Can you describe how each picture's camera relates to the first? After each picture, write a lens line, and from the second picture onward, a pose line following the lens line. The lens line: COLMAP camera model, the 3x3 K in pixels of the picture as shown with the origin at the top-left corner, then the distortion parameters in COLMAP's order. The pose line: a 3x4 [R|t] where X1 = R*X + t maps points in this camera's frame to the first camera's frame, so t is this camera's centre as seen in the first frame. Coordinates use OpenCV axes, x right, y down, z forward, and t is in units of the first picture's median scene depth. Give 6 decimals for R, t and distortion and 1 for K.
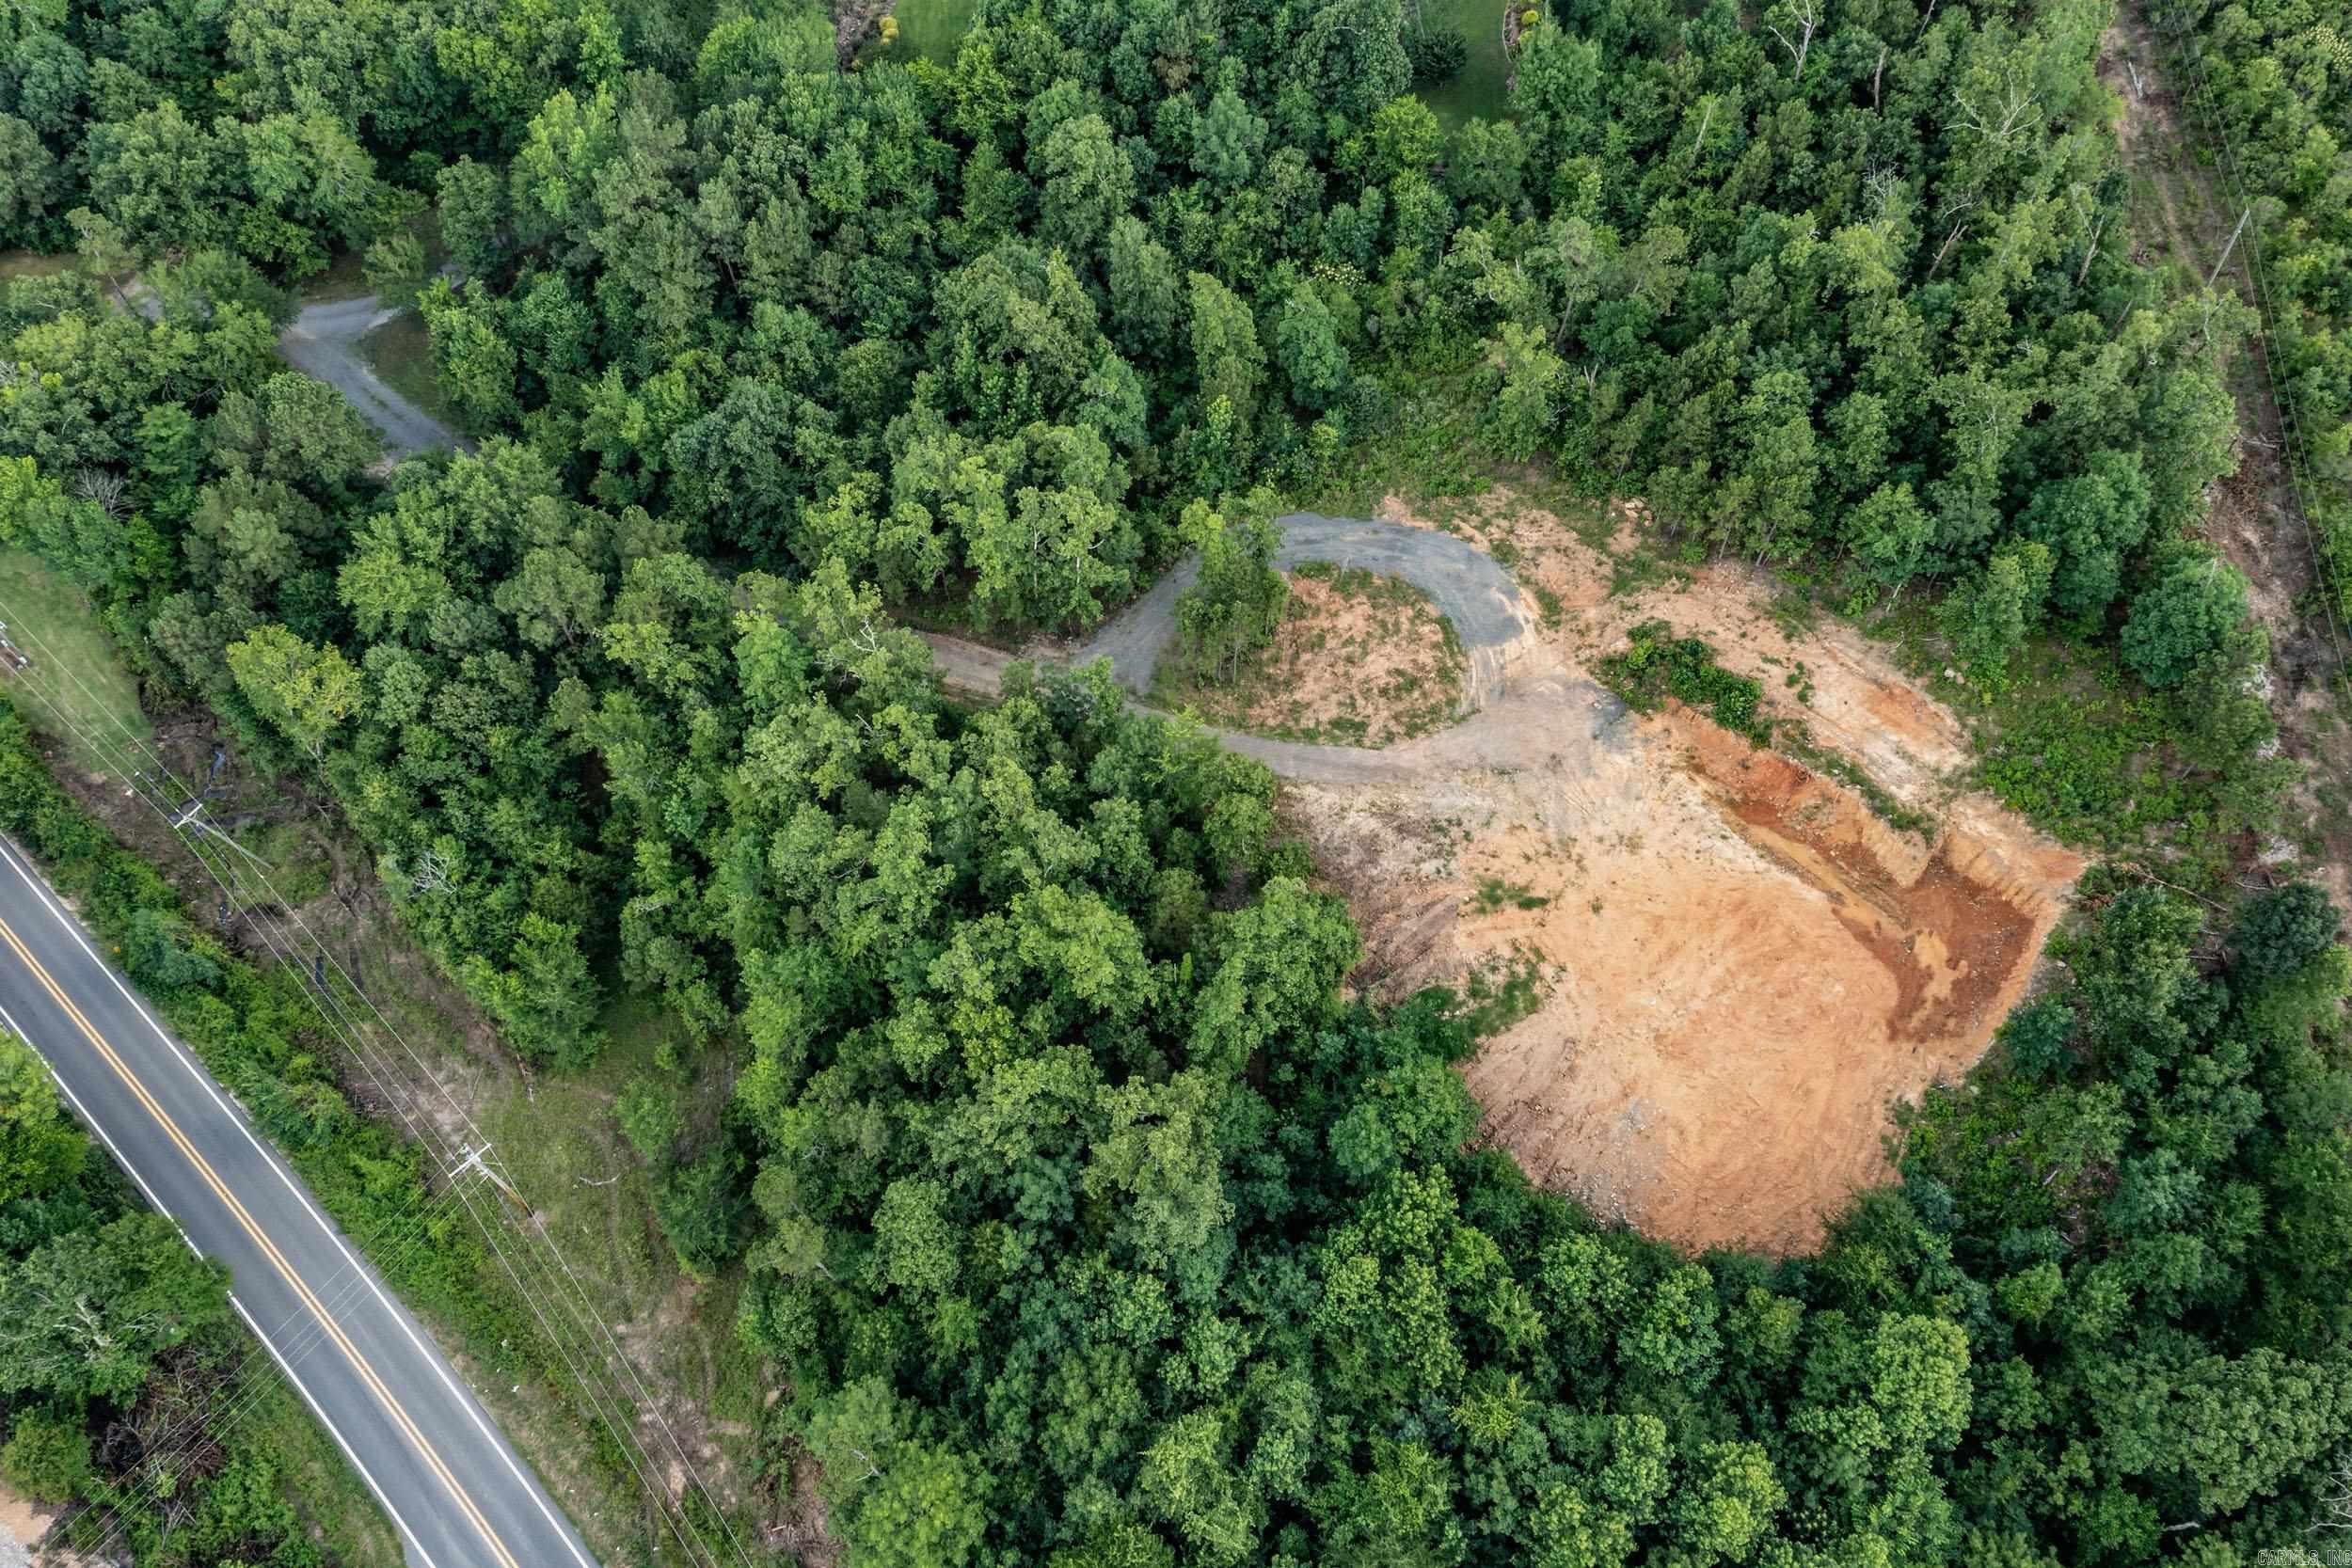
lens RADIAL K [[1910.5, 0, 1141.2], [0, 1910.5, 743.8], [0, 0, 1]] dist [0.225364, -0.256894]
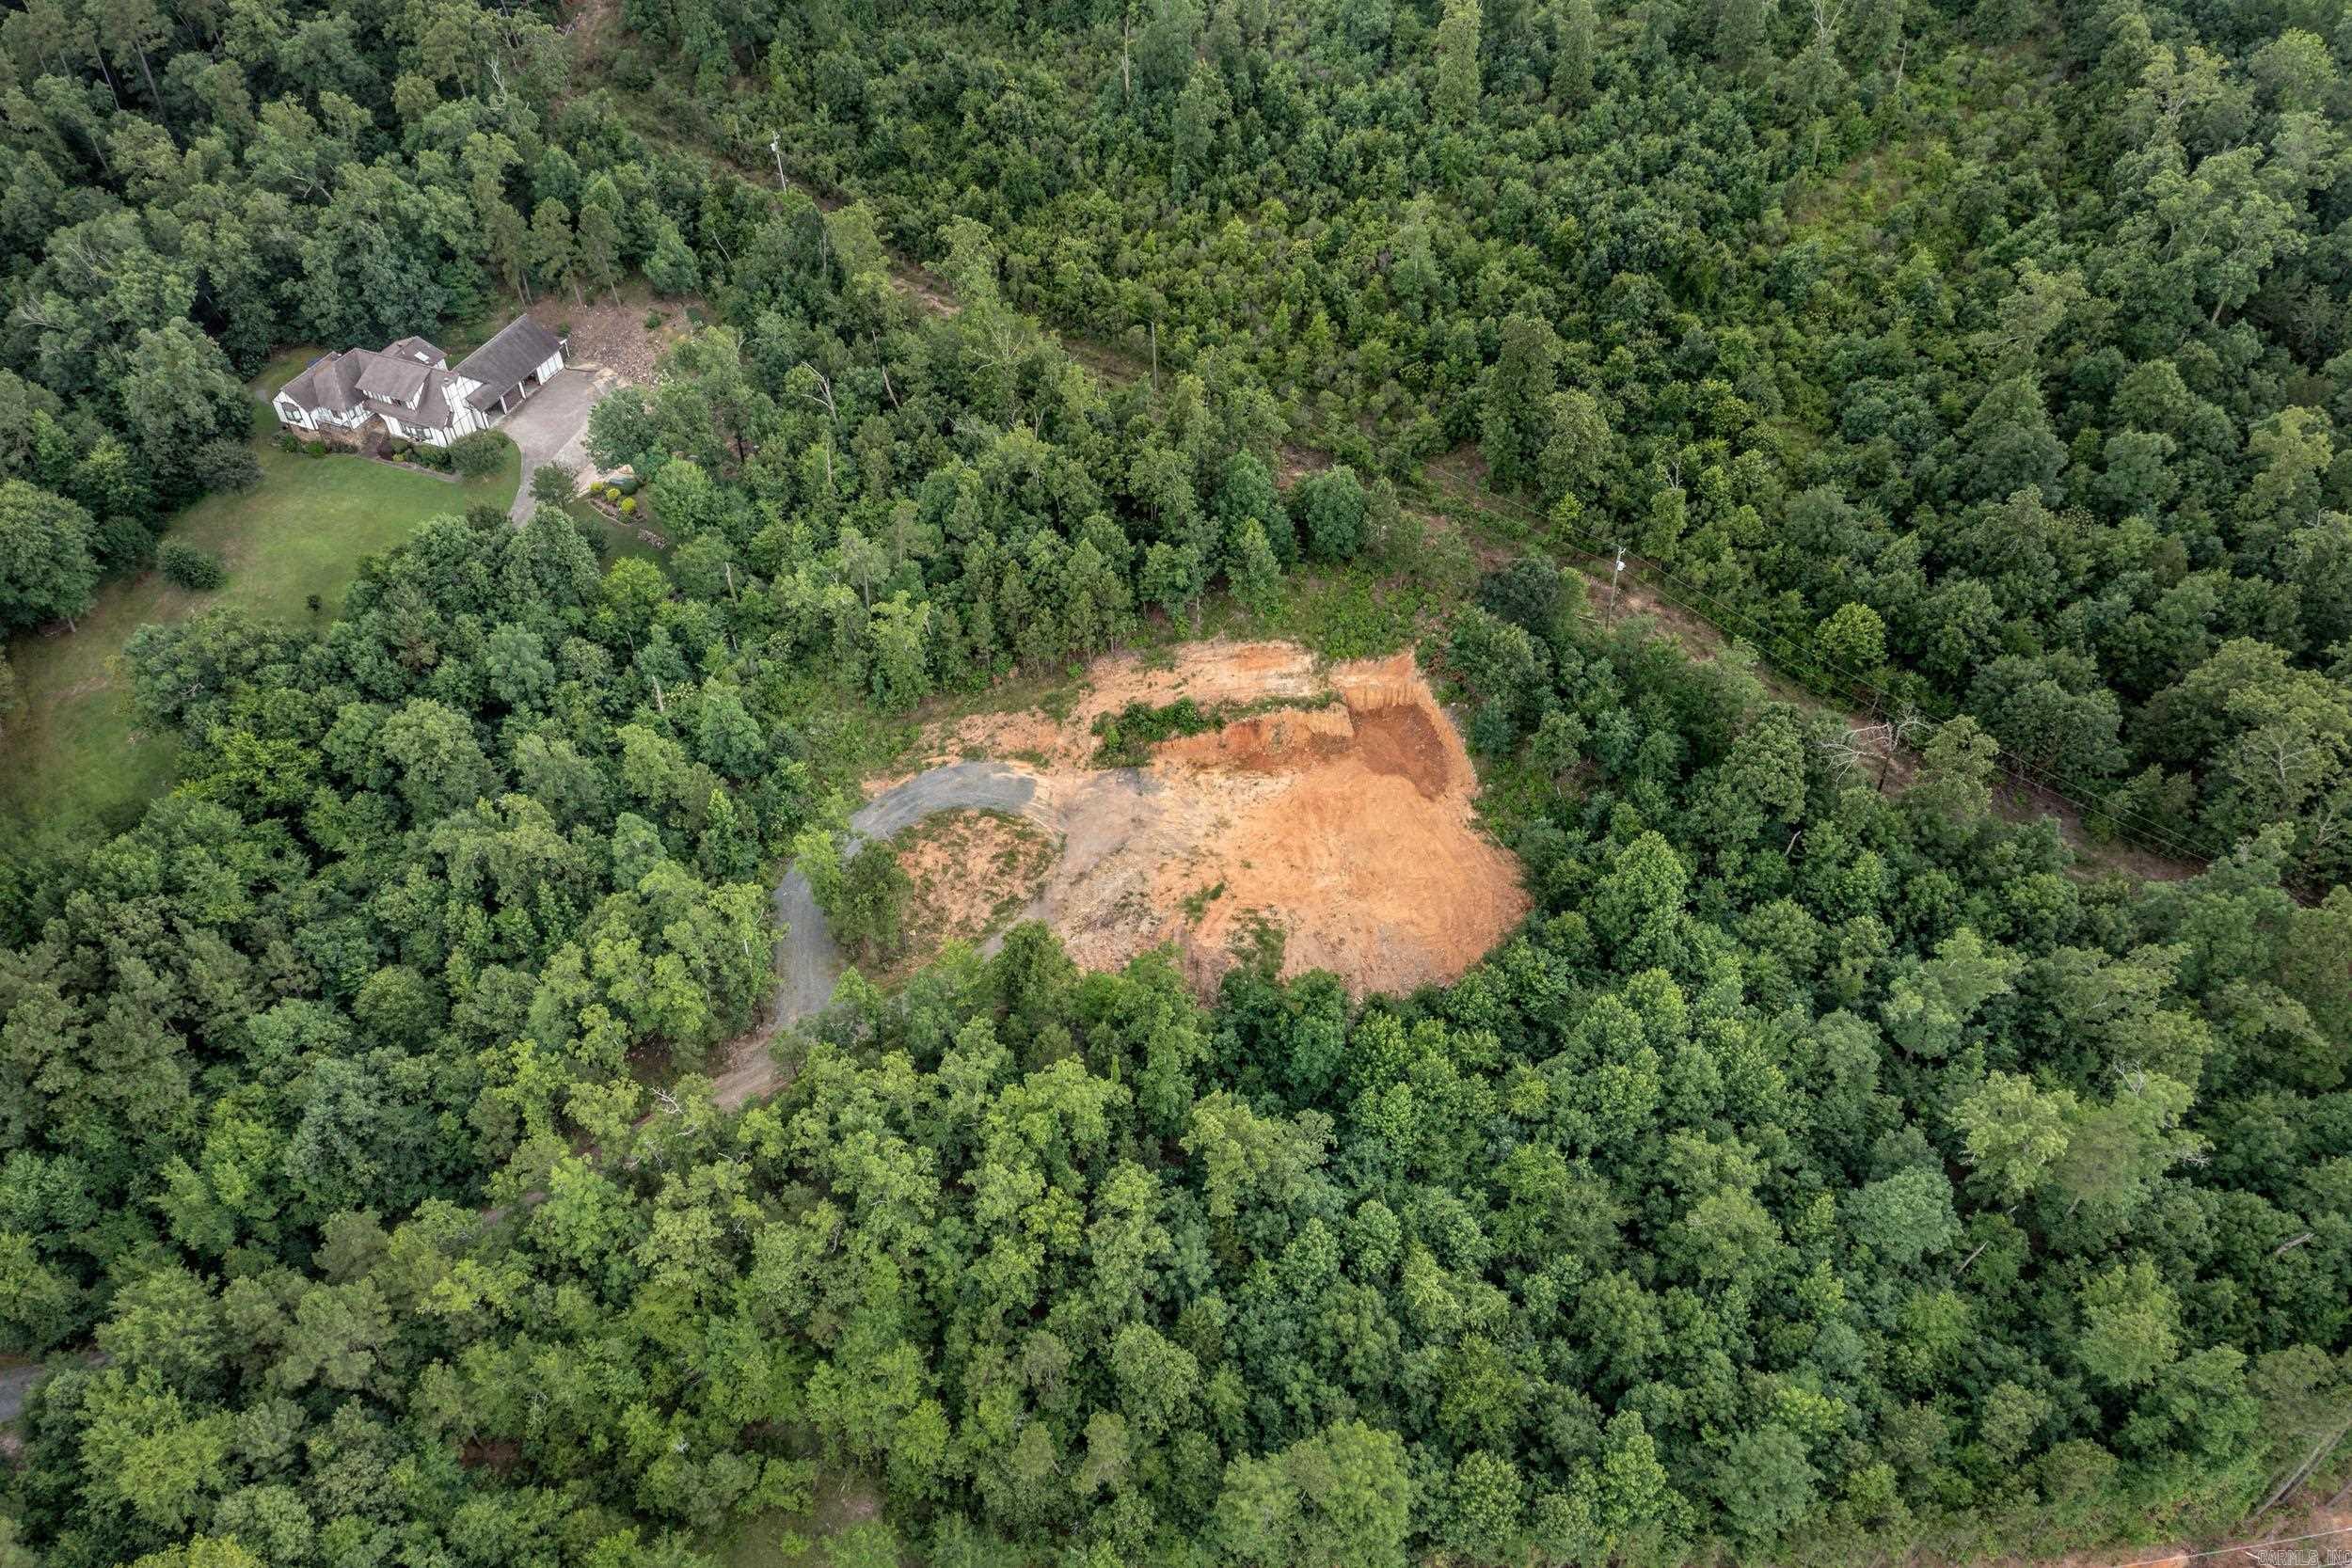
lens RADIAL K [[1811.5, 0, 1157.6], [0, 1811.5, 787.2], [0, 0, 1]] dist [0.239524, -0.342892]
pose [[0.594067, -0.551231, 0.585858, -0.505128], [0.680800, 0.732468, -0.001164, 0.002829], [-0.428481, 0.399544, 0.810413, -0.026928]]
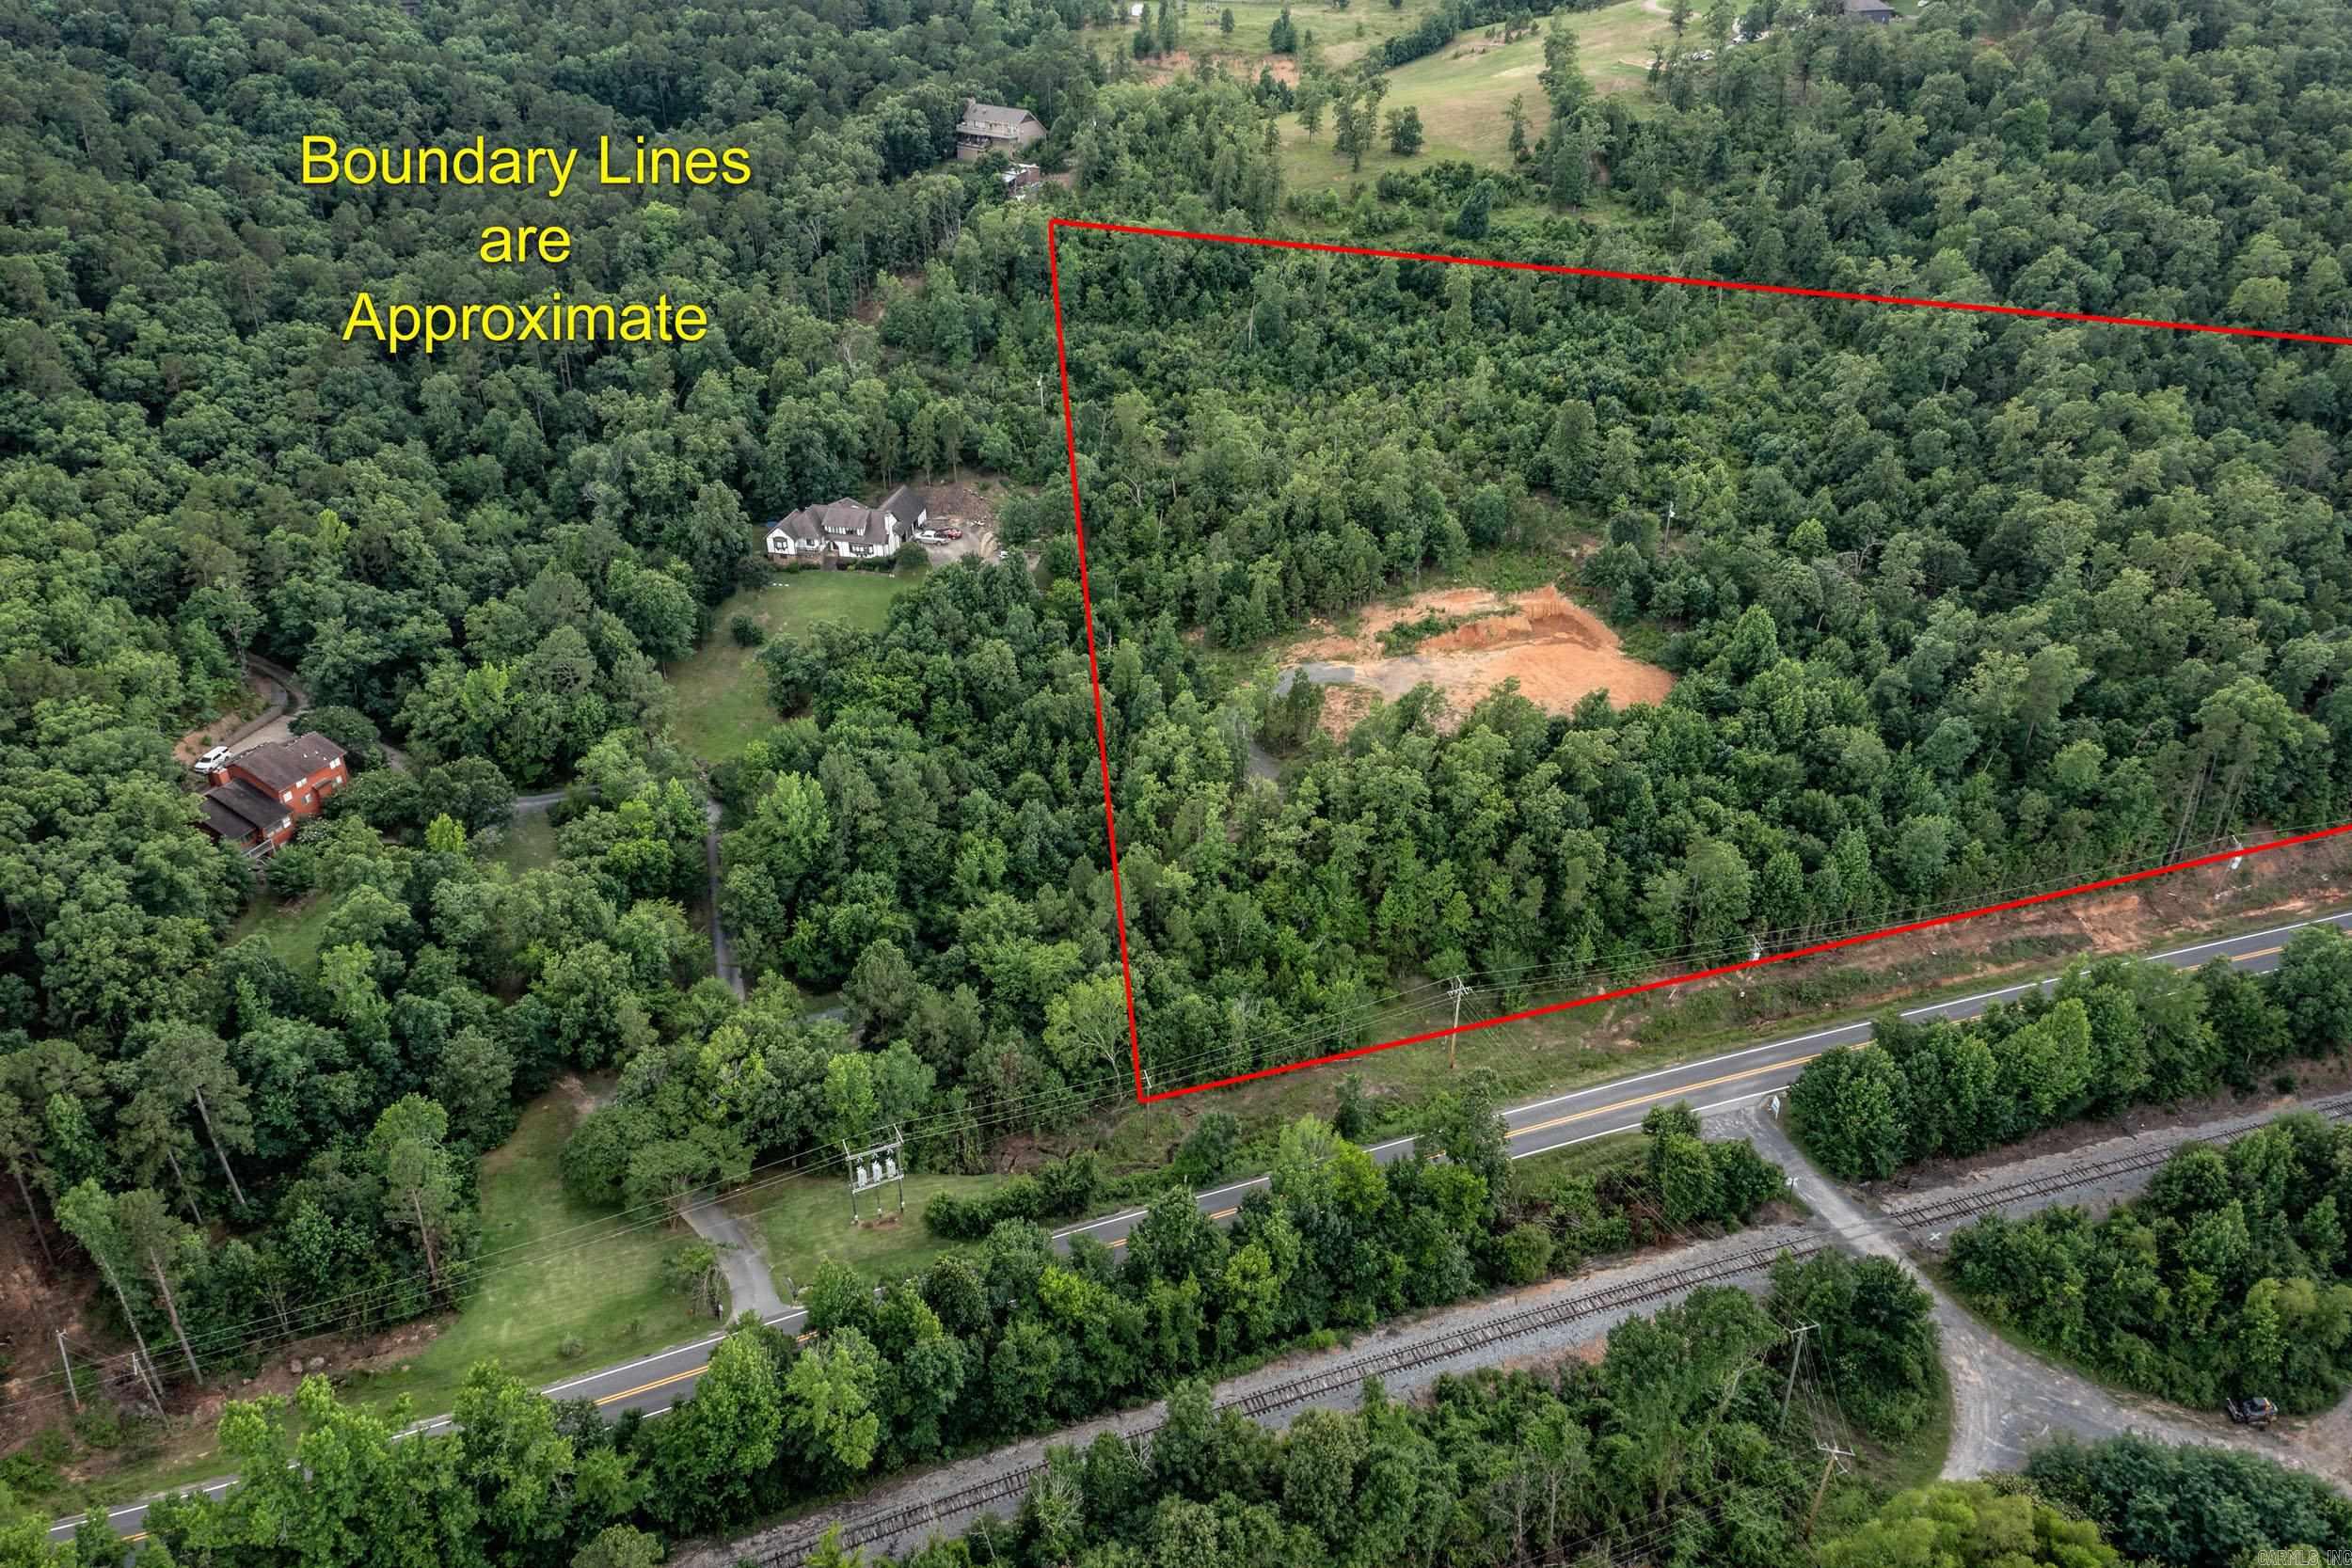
lens RADIAL K [[1811.5, 0, 1157.6], [0, 1811.5, 787.2], [0, 0, 1]] dist [0.239524, -0.342892]
pose [[0.423469, -0.430055, 0.797325, -1.624240], [0.764396, 0.641975, -0.059717, -0.019386], [-0.486181, 0.634760, 0.600589, 0.001264]]
